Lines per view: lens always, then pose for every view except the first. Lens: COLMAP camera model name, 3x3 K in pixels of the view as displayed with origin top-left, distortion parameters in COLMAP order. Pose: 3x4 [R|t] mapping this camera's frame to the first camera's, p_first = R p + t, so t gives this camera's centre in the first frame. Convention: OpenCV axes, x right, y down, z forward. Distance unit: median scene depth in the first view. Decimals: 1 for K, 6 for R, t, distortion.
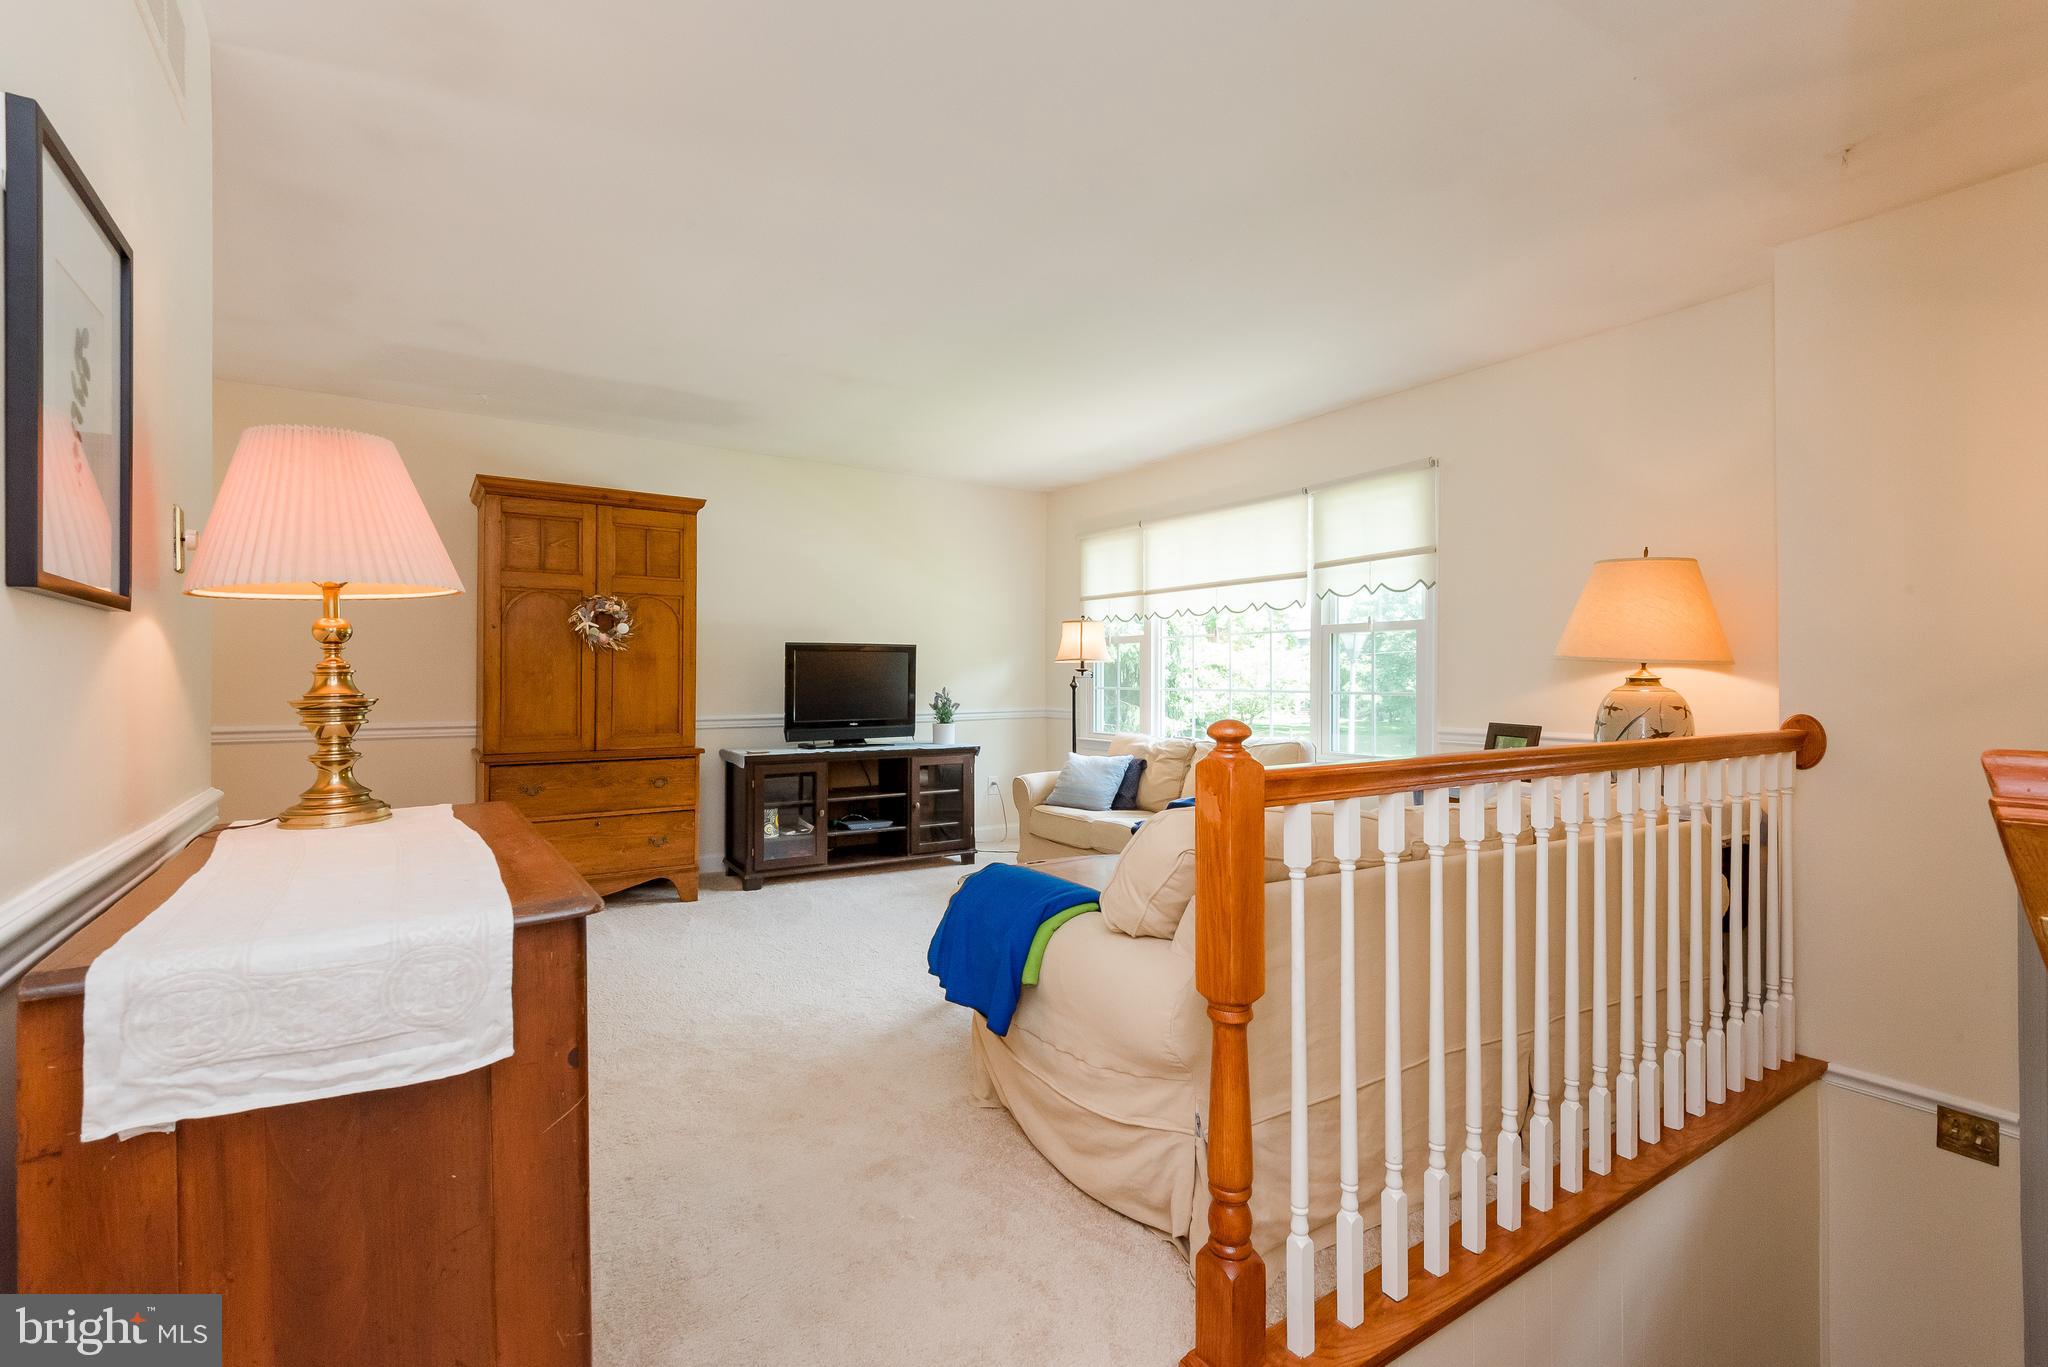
lens RADIAL K [[920.5, 0, 1017.3], [0, 920.5, 672.1], [0, 0, 1]] dist [0.012359, -0.012351]
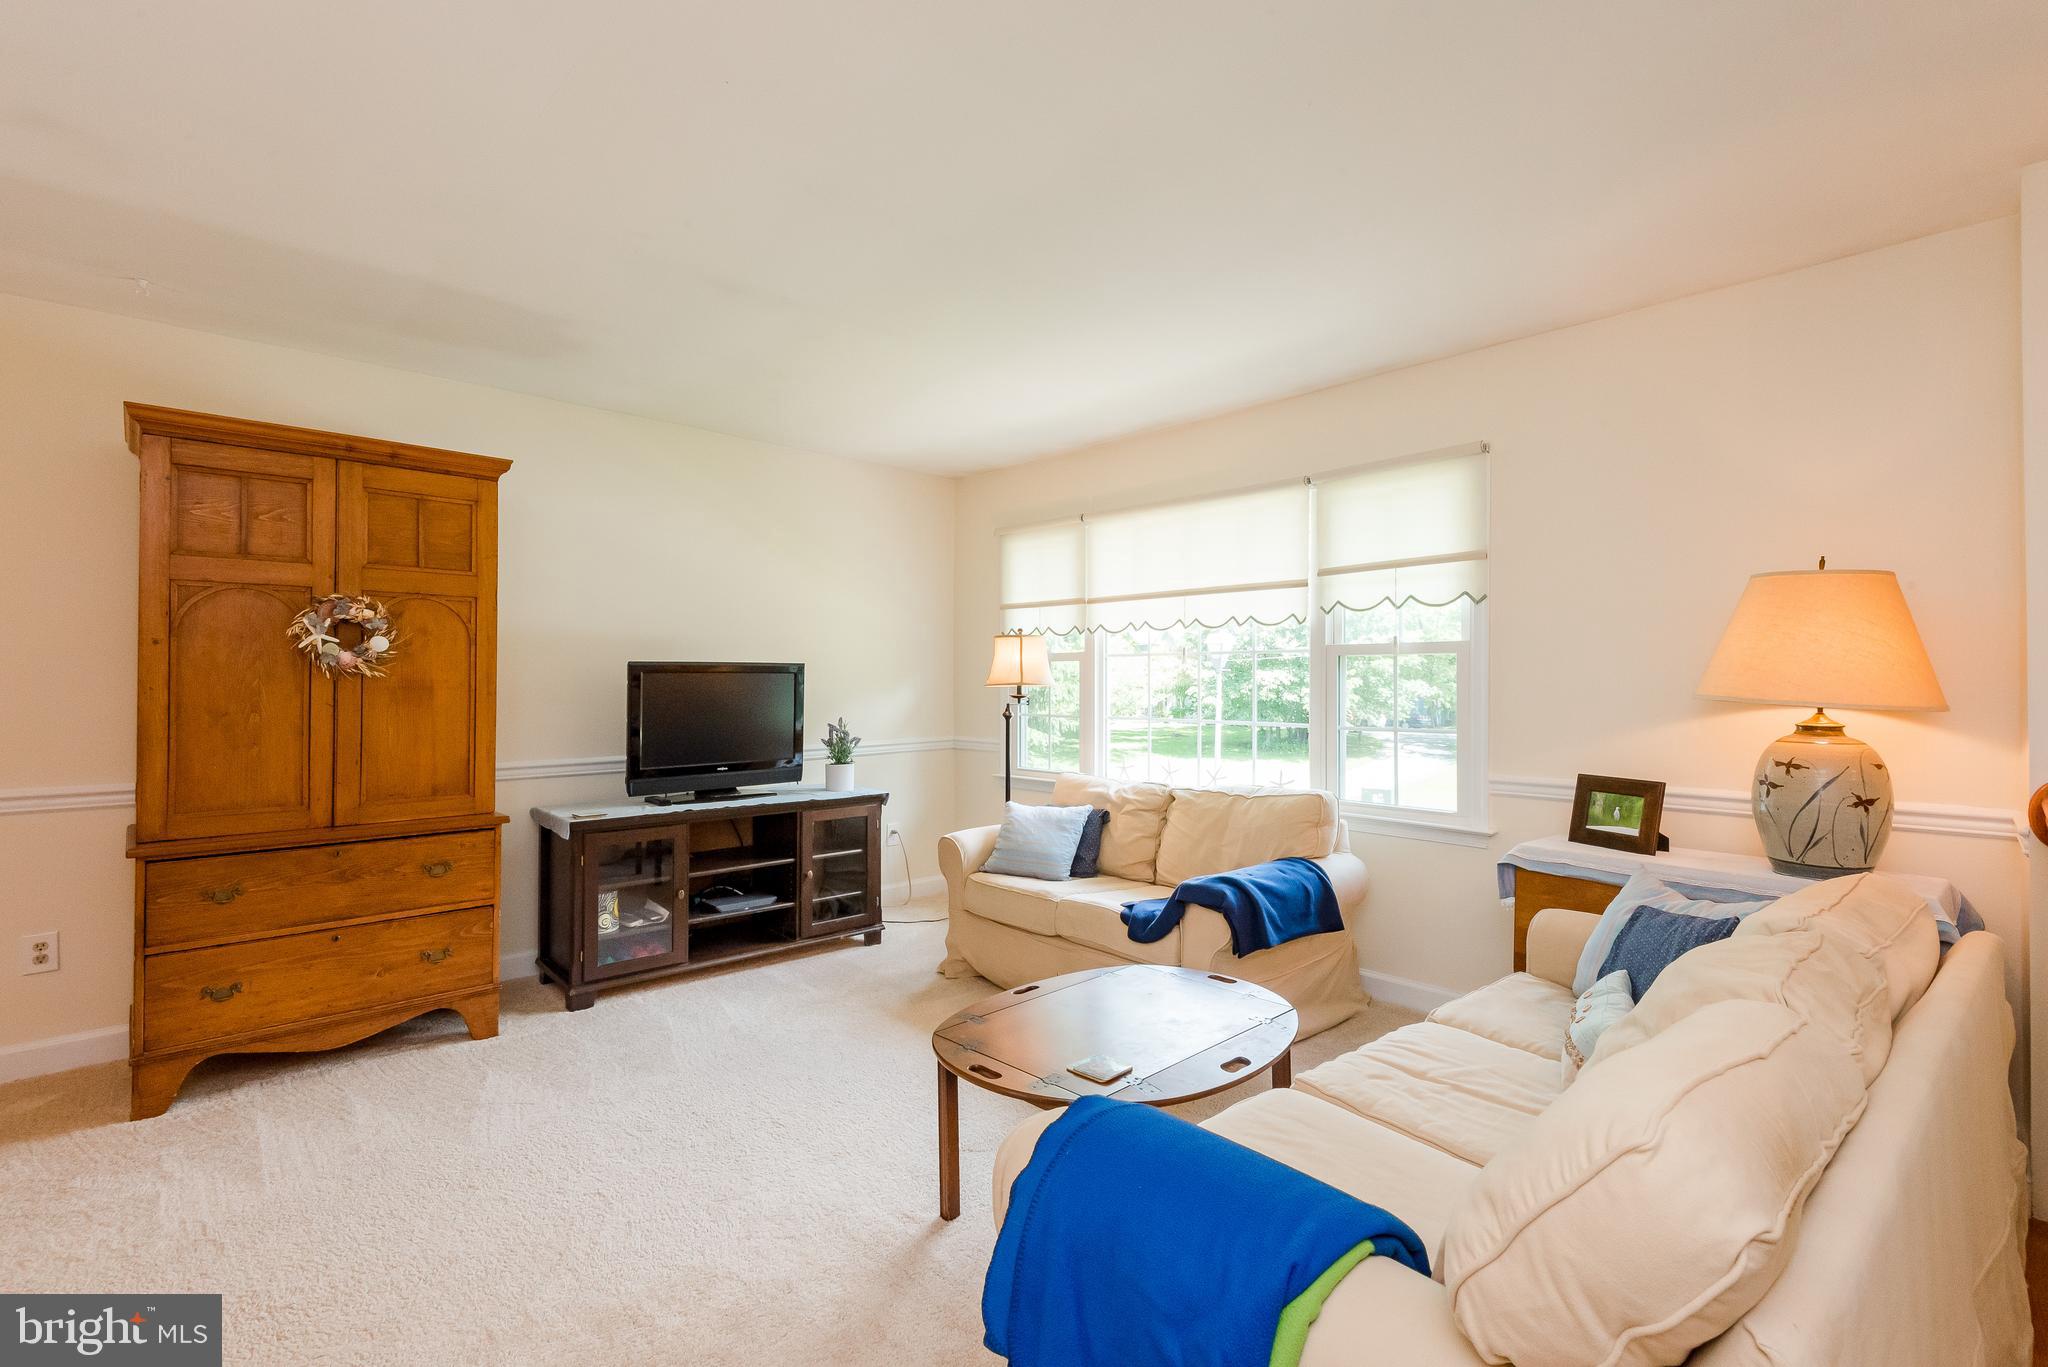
lens RADIAL K [[920.5, 0, 1017.3], [0, 920.5, 672.1], [0, 0, 1]] dist [0.012359, -0.012351]
pose [[0.984067, 0.001228, 0.177793, -0.081297], [-0.000751, 0.999996, -0.002753, -0.023355], [-0.177796, 0.002575, 0.984064, 0.232541]]
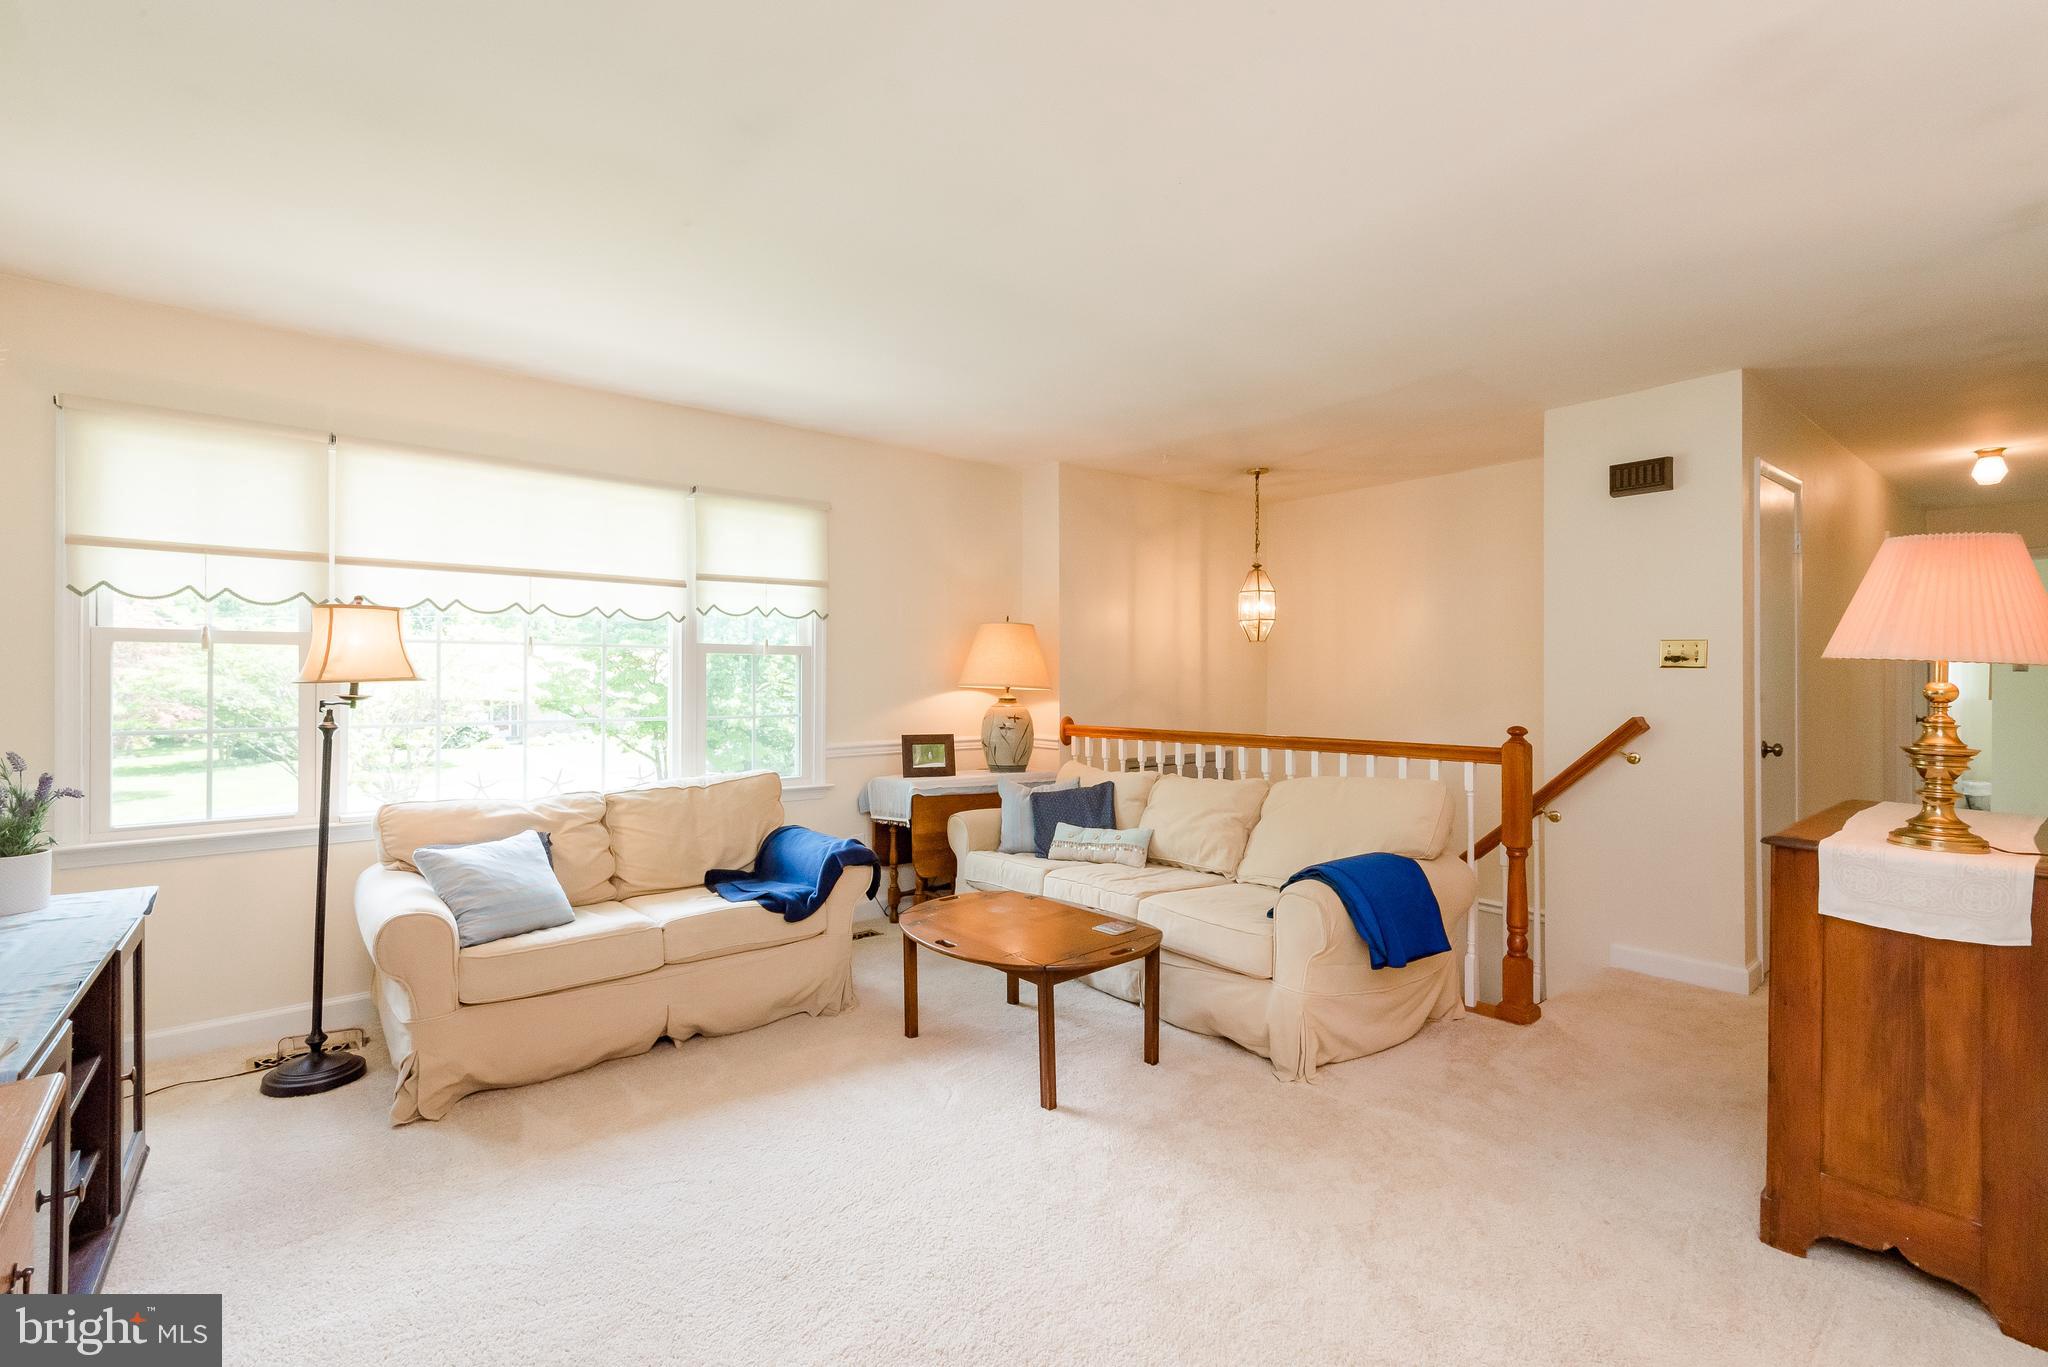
lens RADIAL K [[873.4, 0, 1066.8], [0, 873.4, 680.3], [0, 0, 1]] dist [0.000377, -0.000032]
pose [[-0.149048, -0.000203, 0.988830, -0.540735], [-0.004669, 0.999989, -0.000499, -0.015652], [-0.988819, -0.004691, -0.149047, 0.737705]]
